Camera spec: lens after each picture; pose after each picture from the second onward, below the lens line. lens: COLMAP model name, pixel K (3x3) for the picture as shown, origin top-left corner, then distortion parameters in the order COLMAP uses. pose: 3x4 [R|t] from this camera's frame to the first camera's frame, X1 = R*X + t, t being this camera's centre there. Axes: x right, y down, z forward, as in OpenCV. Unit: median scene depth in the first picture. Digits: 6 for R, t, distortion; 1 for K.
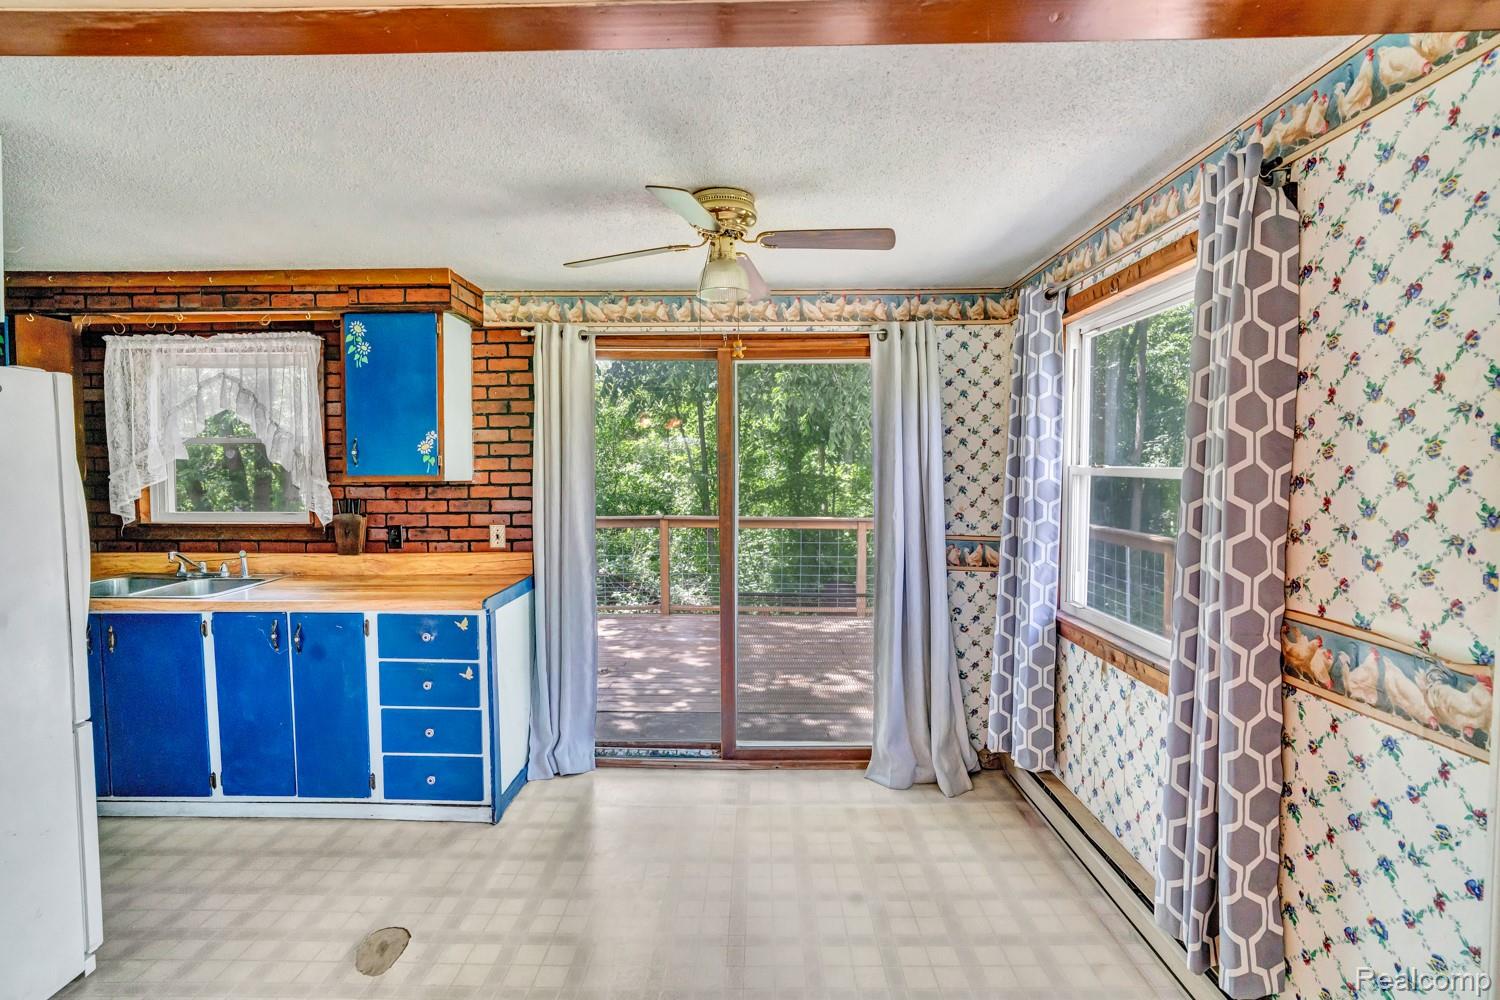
lens RADIAL K [[712.0, 0, 749.7], [0, 712.0, 496.9], [0, 0, 1]] dist [-0.015663, 0.005137]
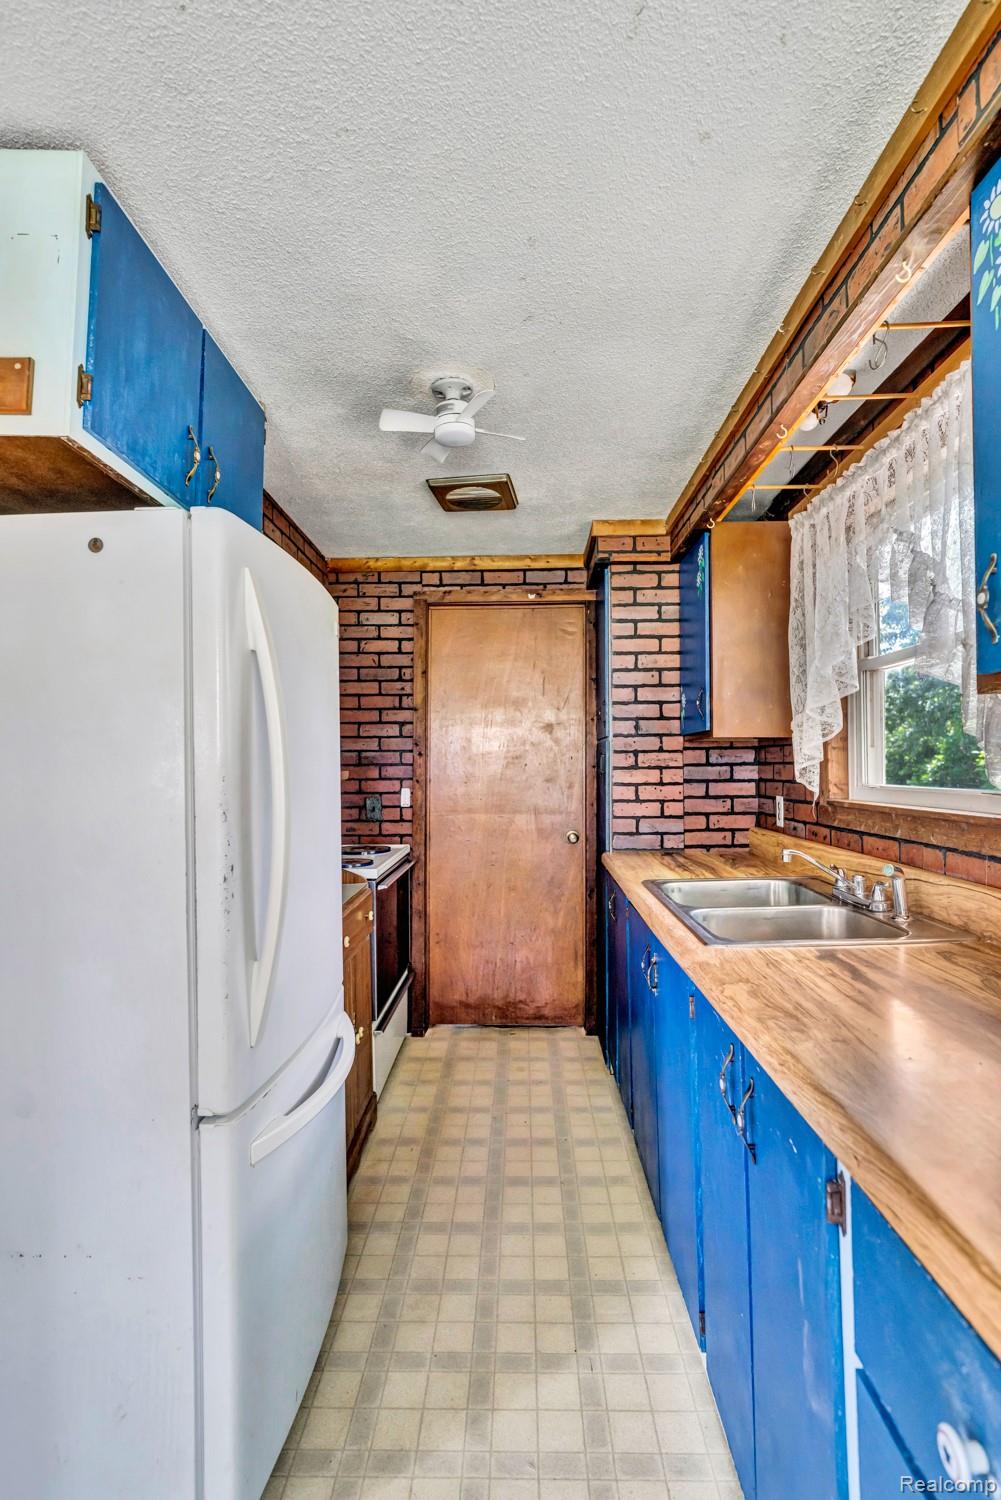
lens RADIAL K [[712.0, 0, 503.4], [0, 712.0, 753.4], [0, 0, 1]] dist [-0.015663, 0.005137]
pose [[-0.018715, -0.019741, -0.999630, -0.245839], [-0.036335, 0.999158, -0.019052, 0.020400], [0.999164, 0.035965, -0.019416, 0.800241]]
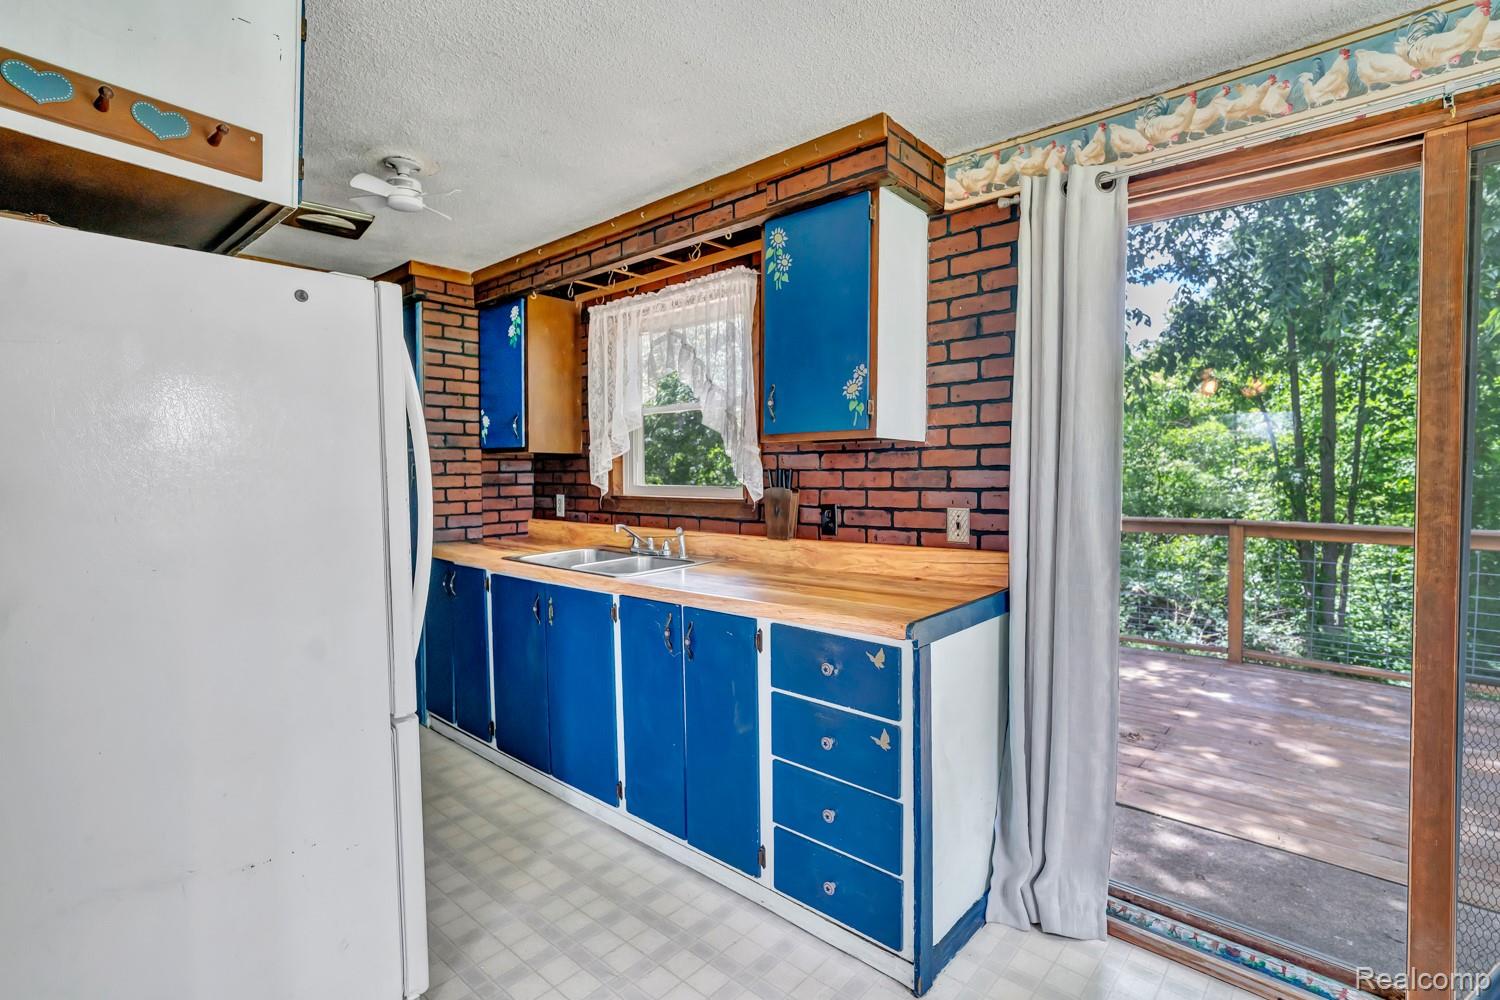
lens RADIAL K [[712.0, 0, 746.0], [0, 712.0, 497.9], [0, 0, 1]] dist [-0.015663, 0.005137]
pose [[0.756258, 0.021594, -0.653917, -0.079952], [-0.024978, 0.999679, 0.004124, 0.035930], [0.653797, 0.013215, 0.756555, 0.410425]]
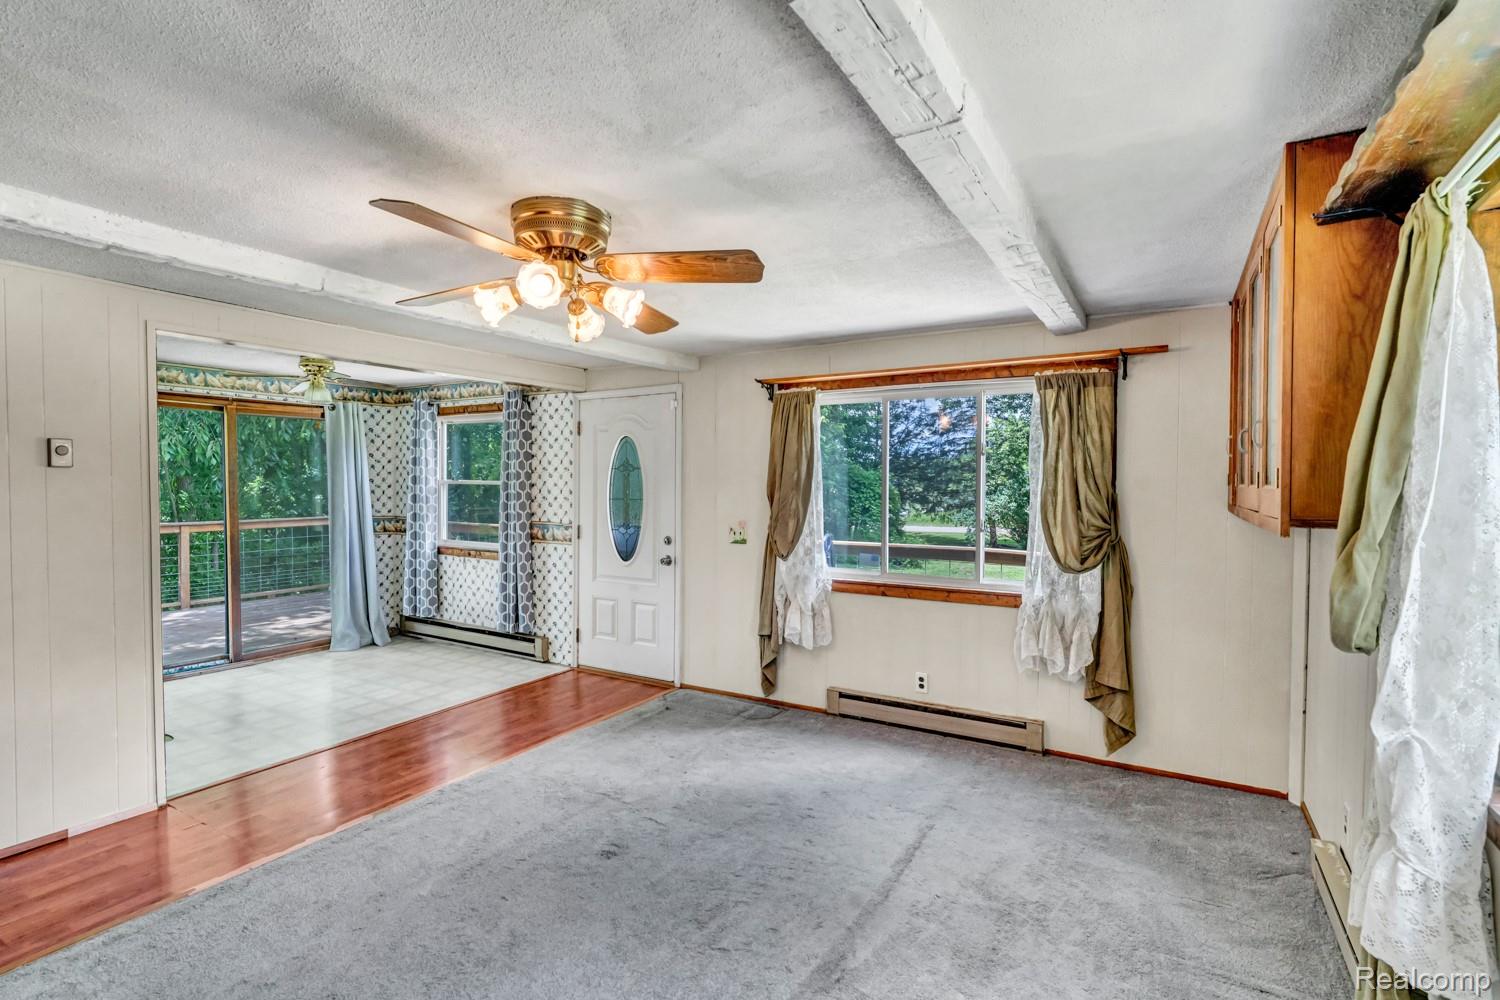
lens RADIAL K [[712.0, 0, 736.5], [0, 712.0, 496.9], [0, 0, 1]] dist [-0.015663, 0.005137]
pose [[0.517624, -0.017034, 0.855438, -0.888796], [0.030073, 0.999546, 0.001707, 0.031470], [-0.855079, 0.024842, 0.517902, -0.876356]]
